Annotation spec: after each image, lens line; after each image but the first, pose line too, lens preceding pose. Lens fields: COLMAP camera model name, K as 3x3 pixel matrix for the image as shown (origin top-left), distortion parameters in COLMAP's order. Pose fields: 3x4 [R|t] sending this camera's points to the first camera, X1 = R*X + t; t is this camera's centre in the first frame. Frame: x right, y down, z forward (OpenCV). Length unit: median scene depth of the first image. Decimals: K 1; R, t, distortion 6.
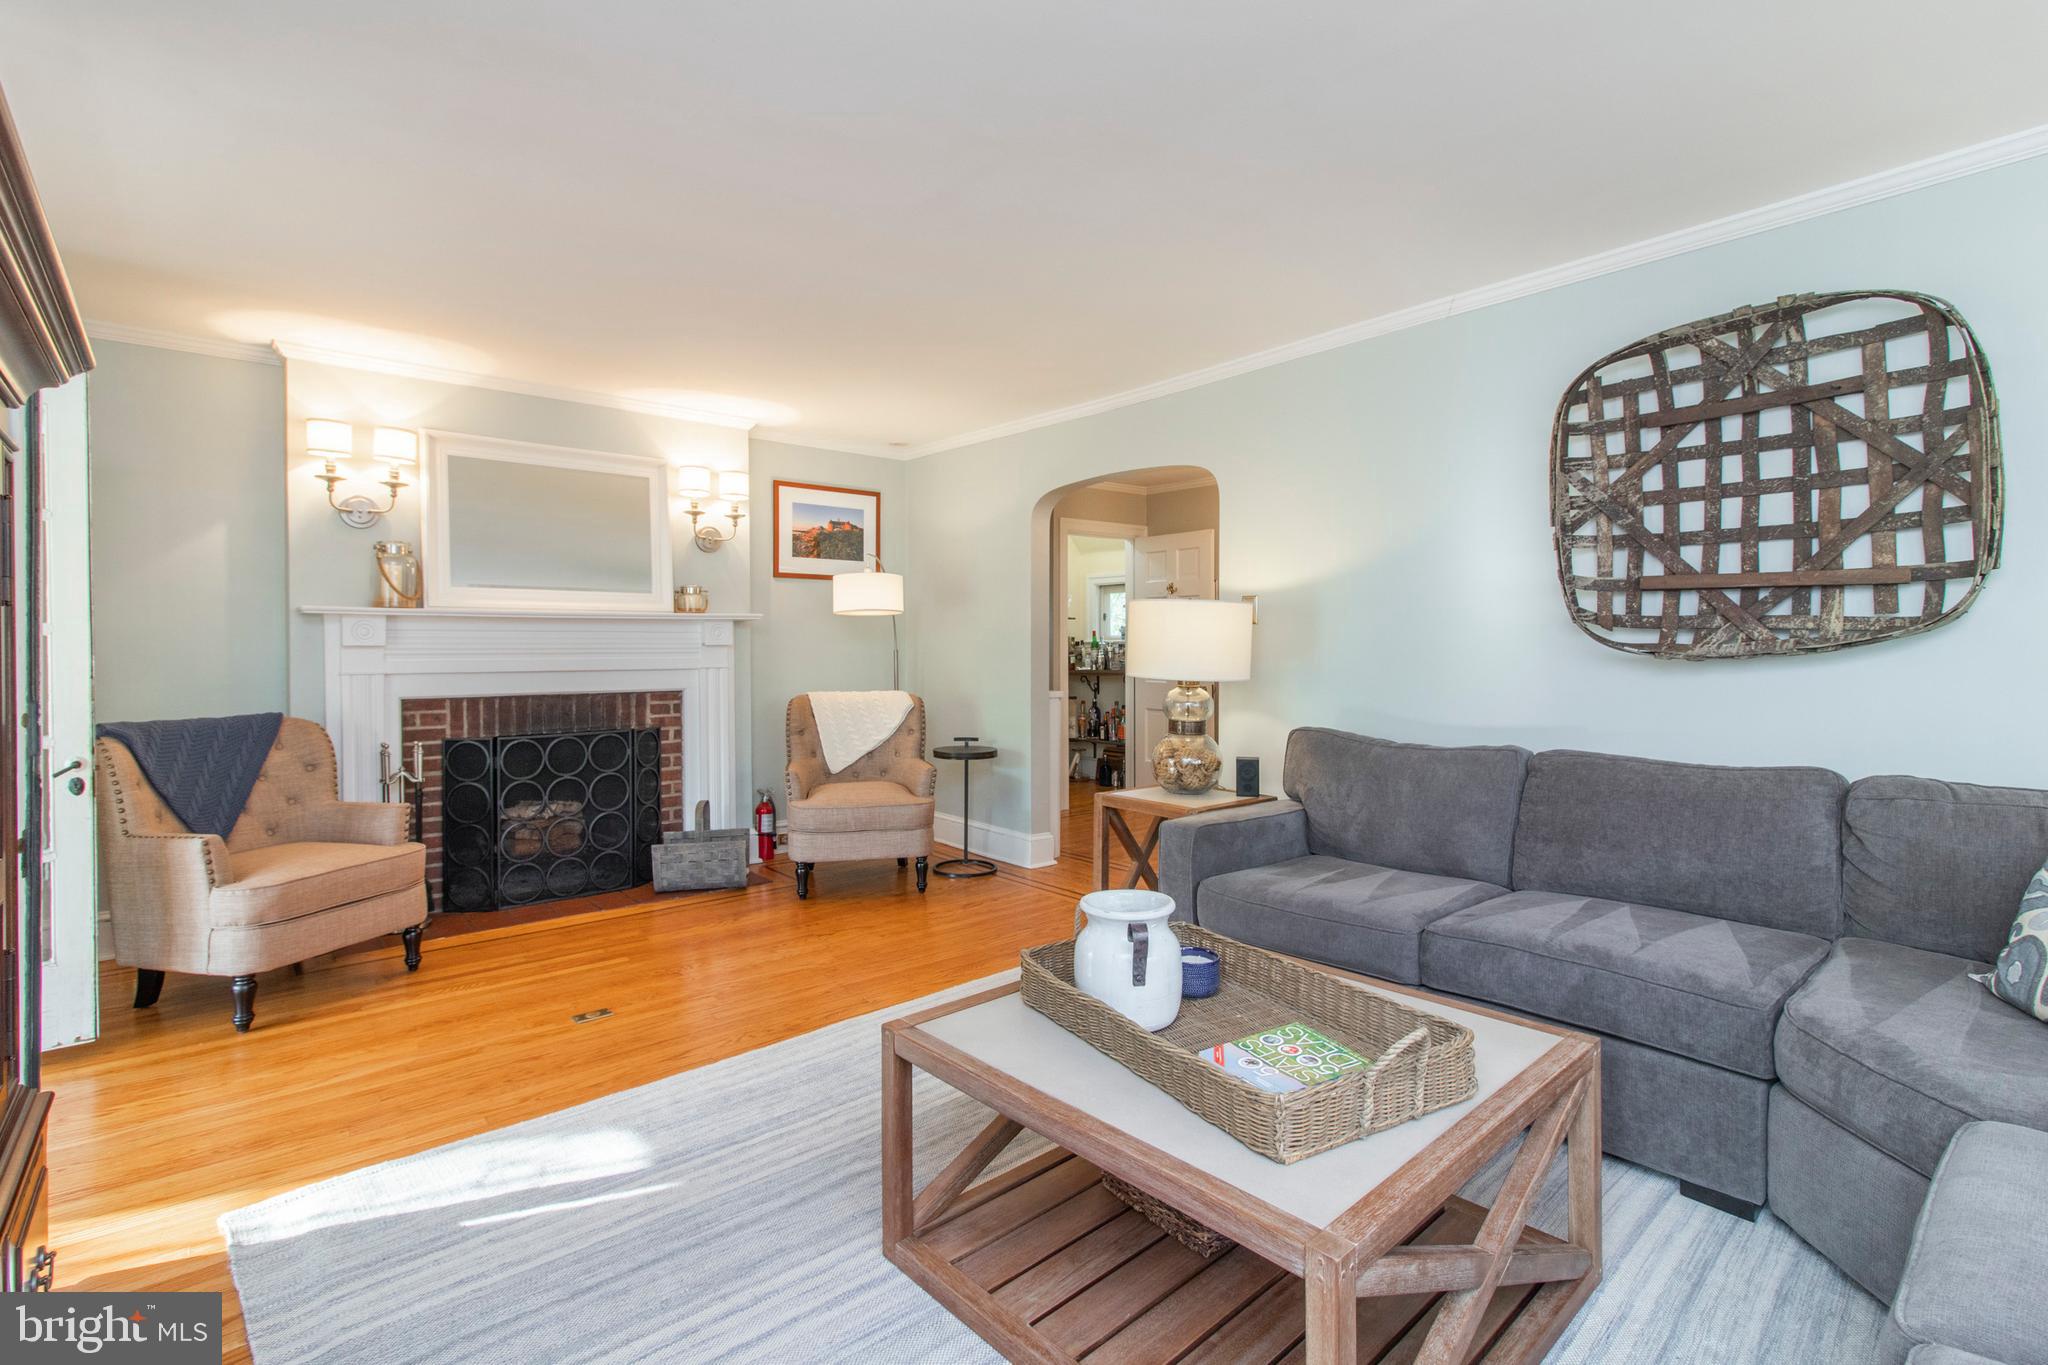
lens RADIAL K [[949.0, 0, 991.1], [0, 949.0, 658.2], [0, 0, 1]] dist [0.002248, 0.000609]
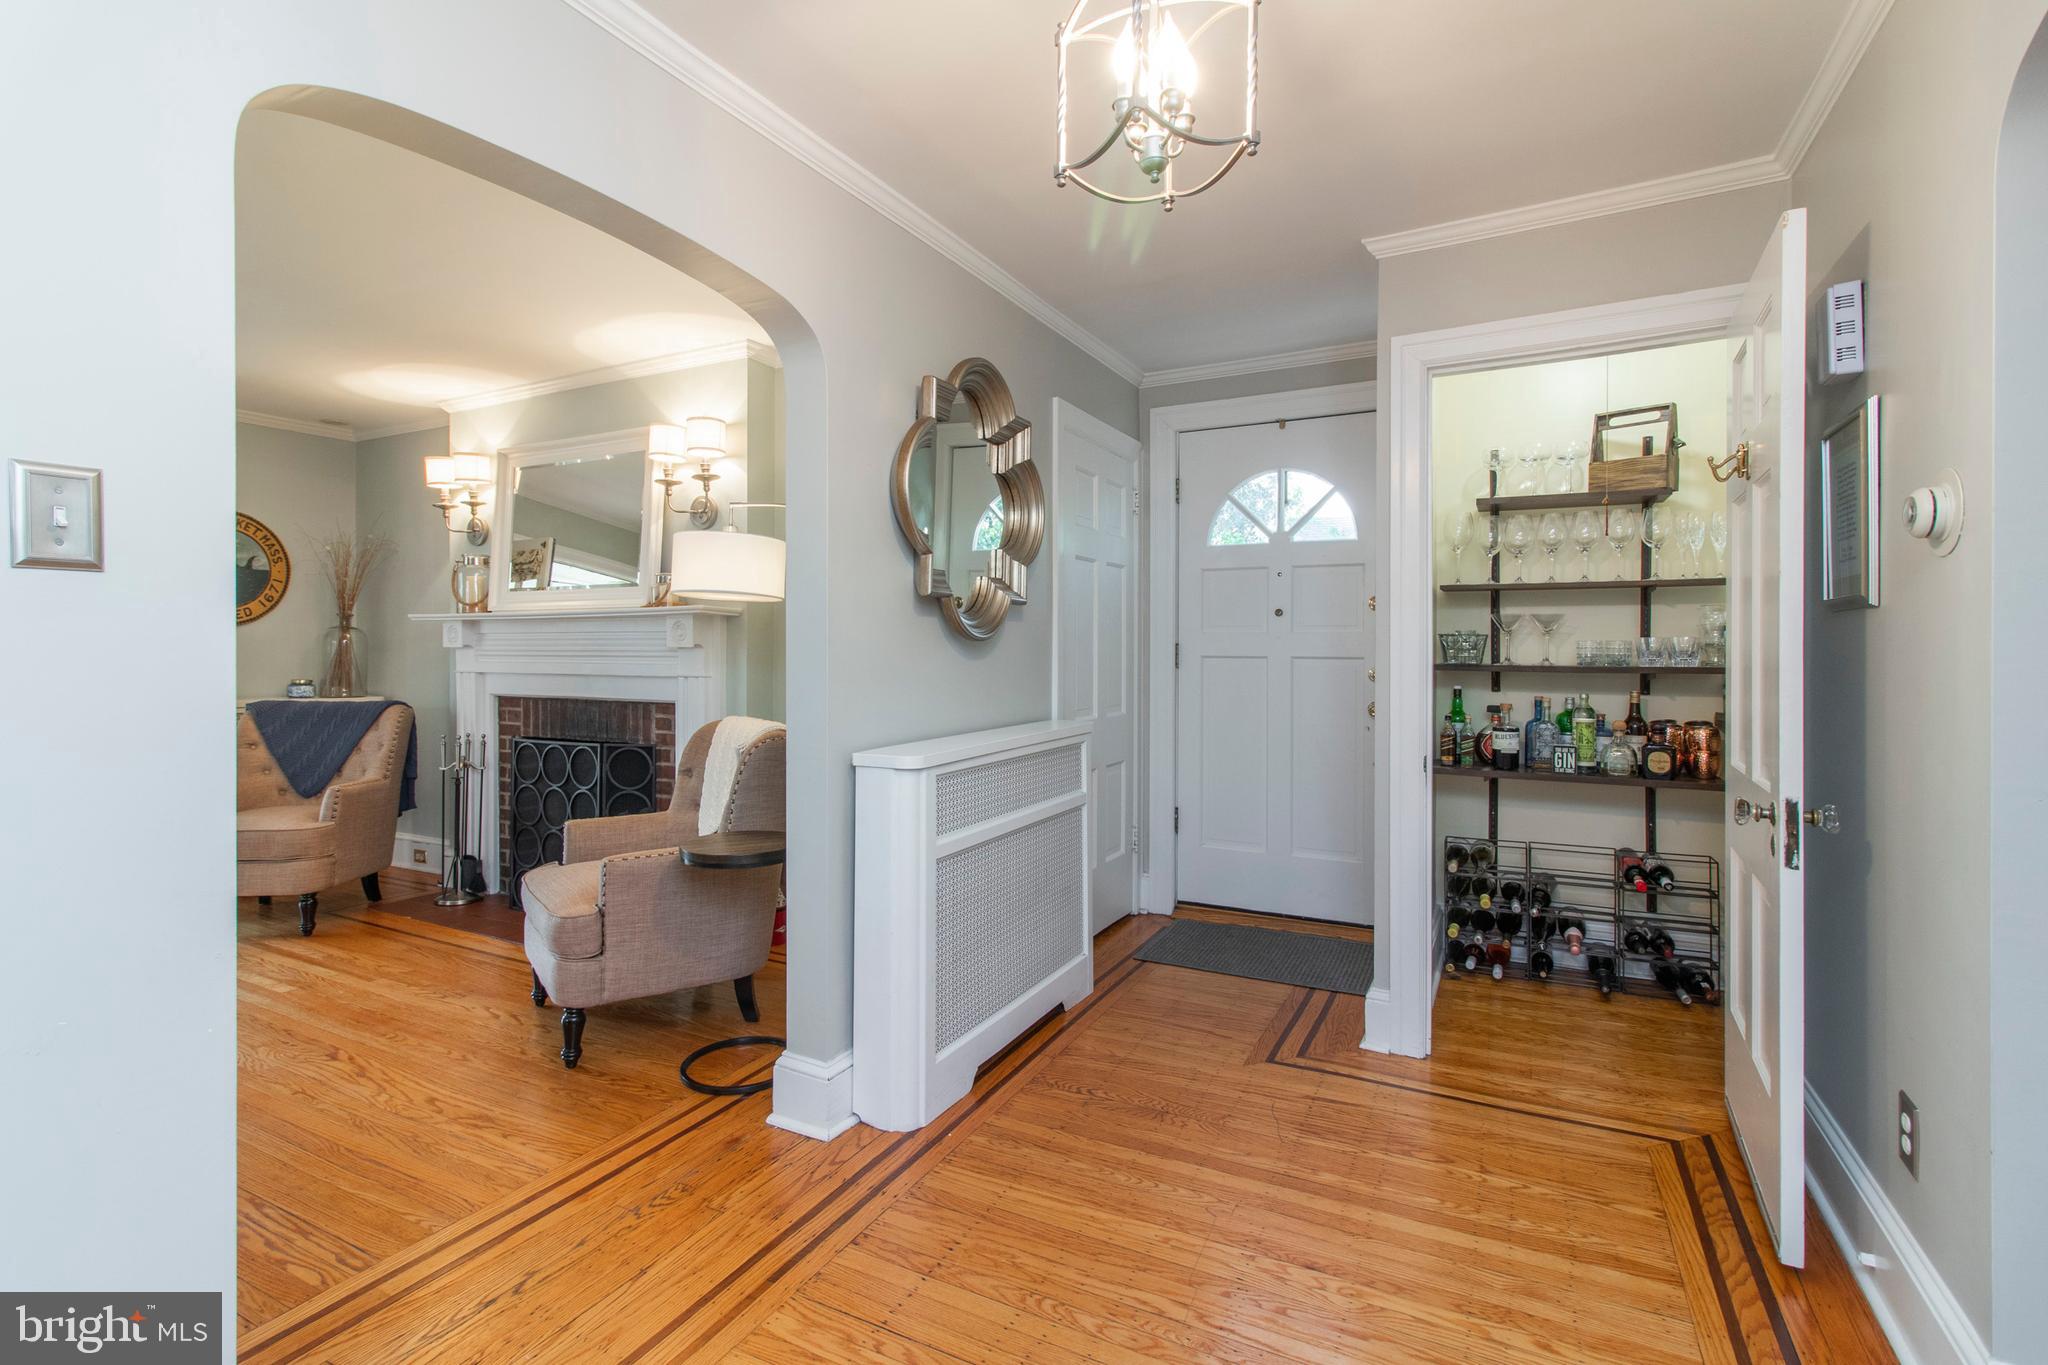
lens RADIAL K [[974.6, 0, 1018.4], [0, 974.6, 649.1], [0, 0, 1]] dist [-0.000376, -0.000008]
pose [[0.367980, 0.004795, -0.929821, 0.640282], [-0.011268, 0.999936, 0.000698, -0.017681], [0.929766, 0.010221, 0.368010, 1.122739]]
